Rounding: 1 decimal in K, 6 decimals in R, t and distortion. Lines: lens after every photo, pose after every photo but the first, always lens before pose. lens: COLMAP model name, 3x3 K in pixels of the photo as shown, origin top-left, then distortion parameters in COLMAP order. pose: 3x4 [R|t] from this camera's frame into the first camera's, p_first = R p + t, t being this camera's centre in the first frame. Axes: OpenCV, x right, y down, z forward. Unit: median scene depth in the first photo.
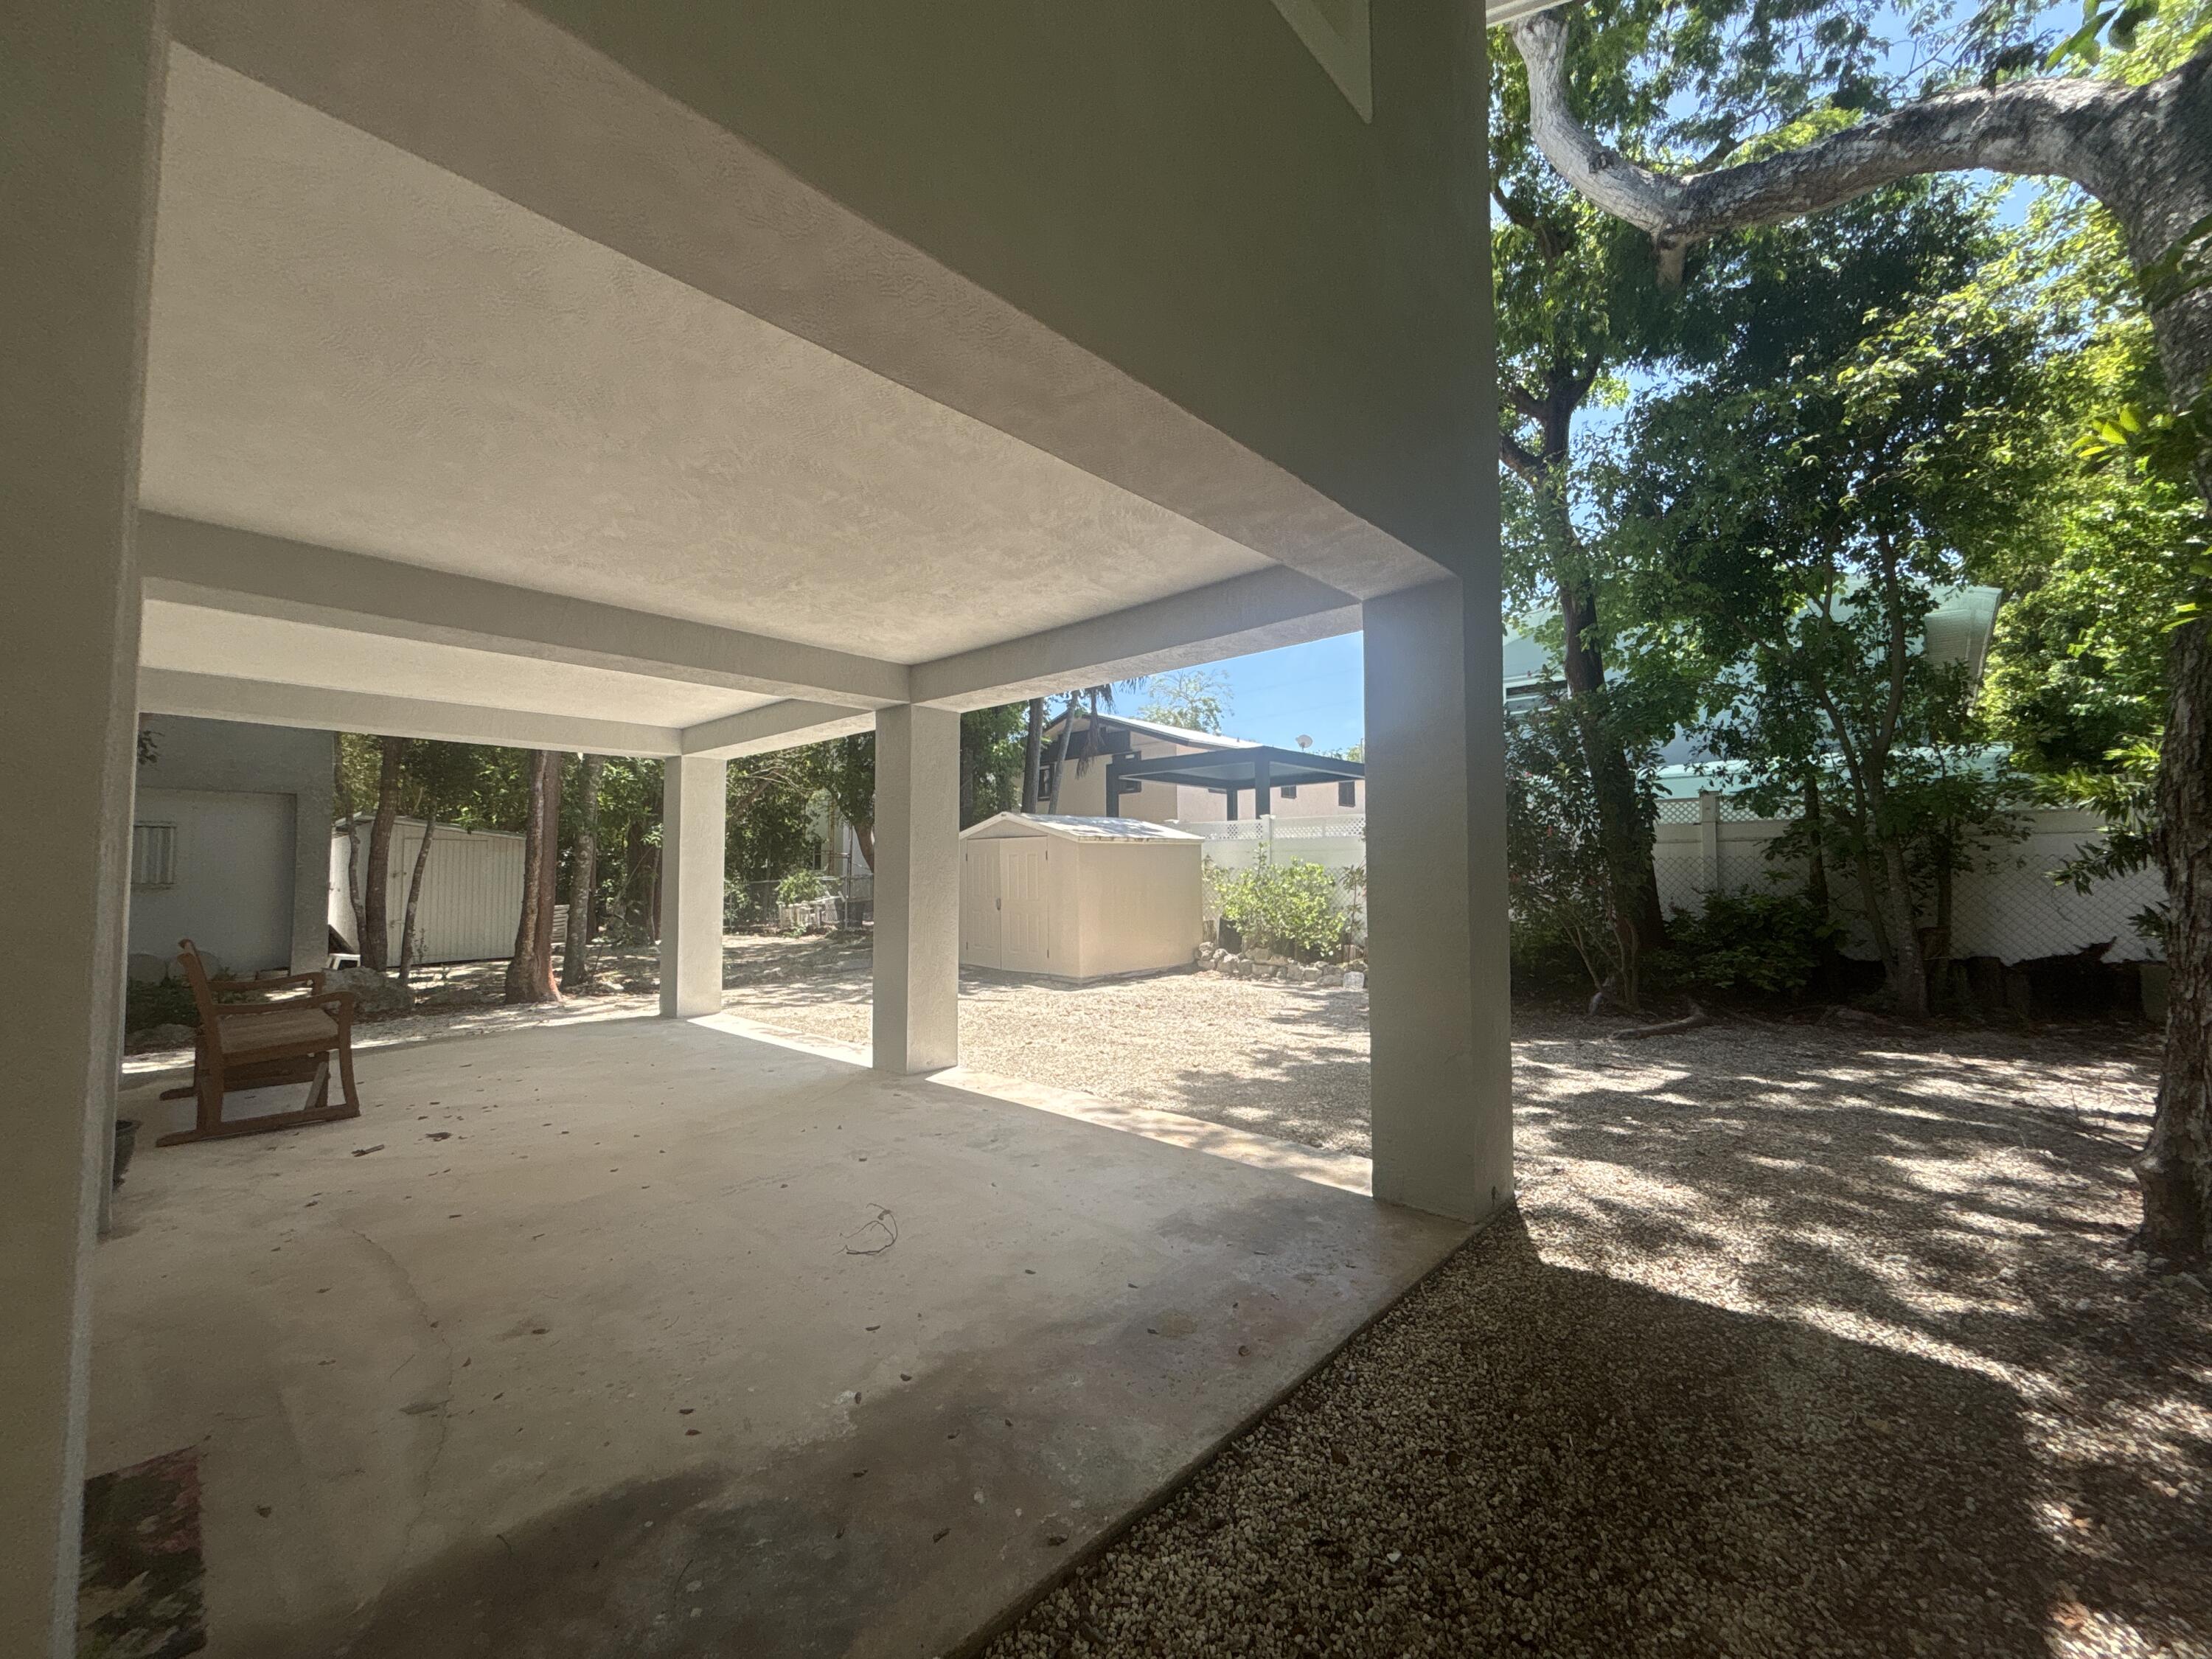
lens RADIAL K [[908.6, 0, 1096.8], [0, 908.6, 818.5], [0, 0, 1]] dist [-0.003392, -0.000439]
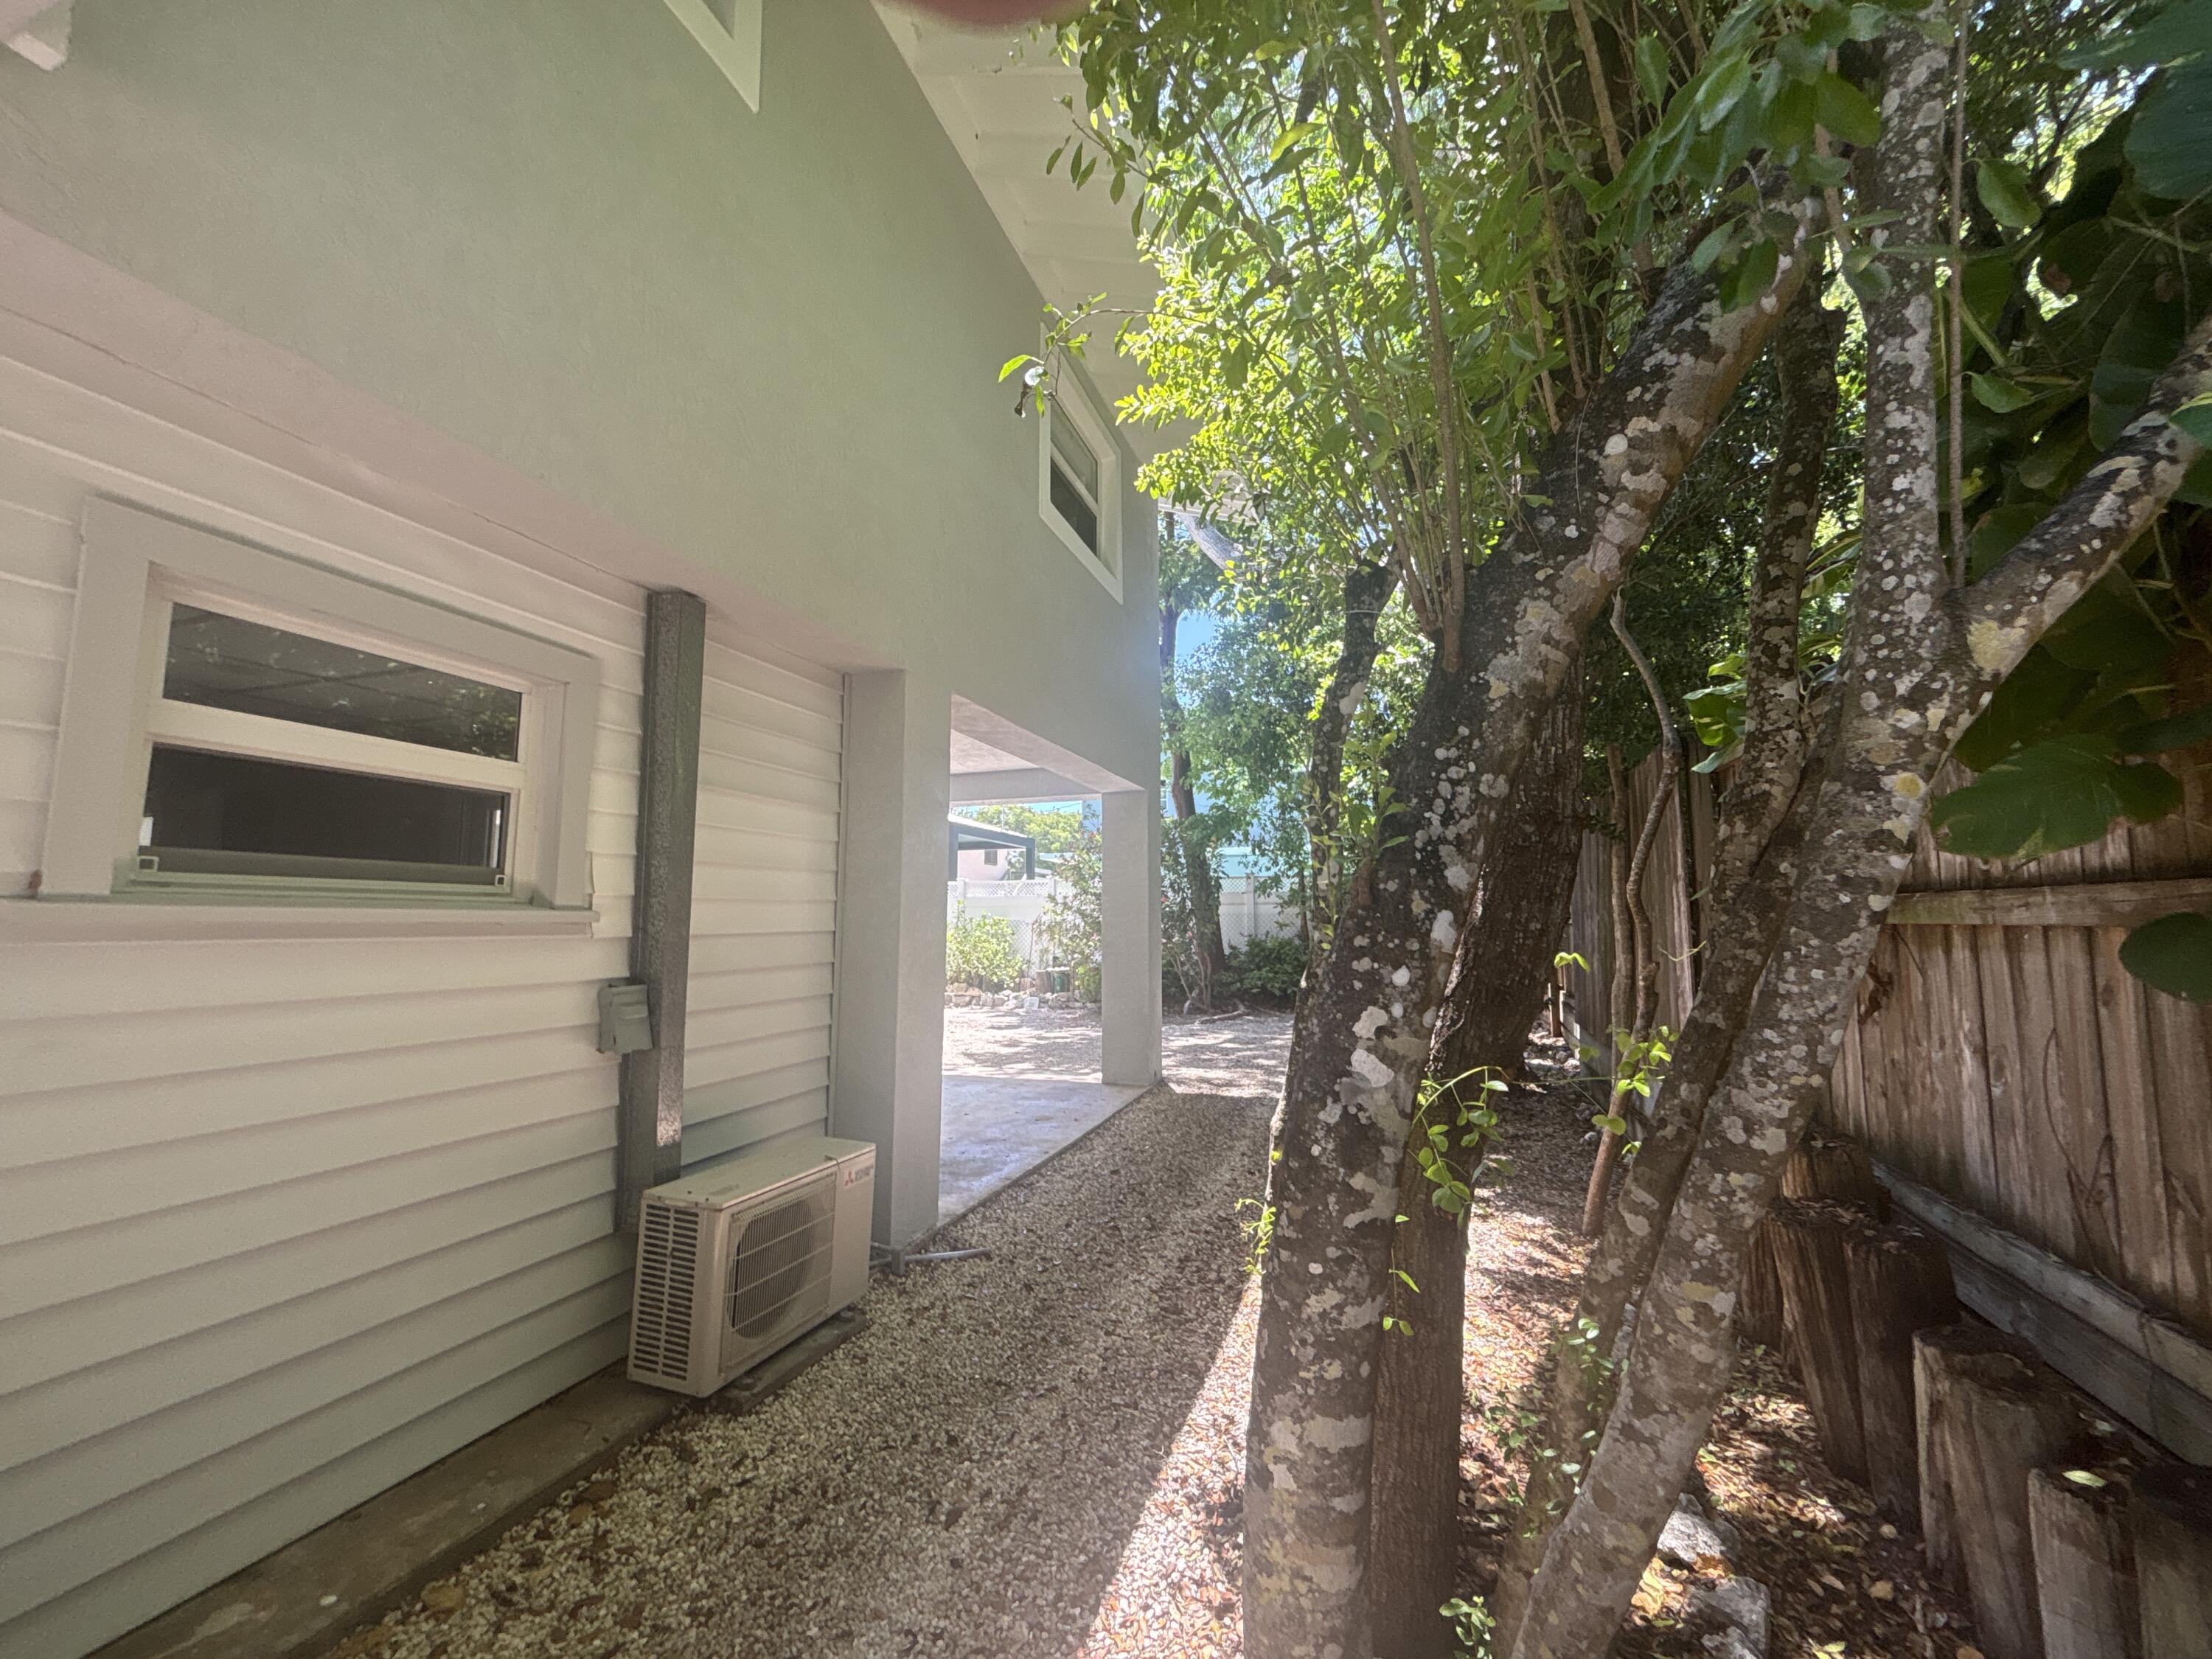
lens RADIAL K [[908.6, 0, 1111.0], [0, 908.6, 832.9], [0, 0, 1]] dist [-0.003392, -0.000439]
pose [[0.906859, 0.044607, 0.419066, -0.248851], [-0.024199, 0.998254, -0.053891, -0.009821], [-0.420738, 0.038731, 0.906355, -0.391112]]
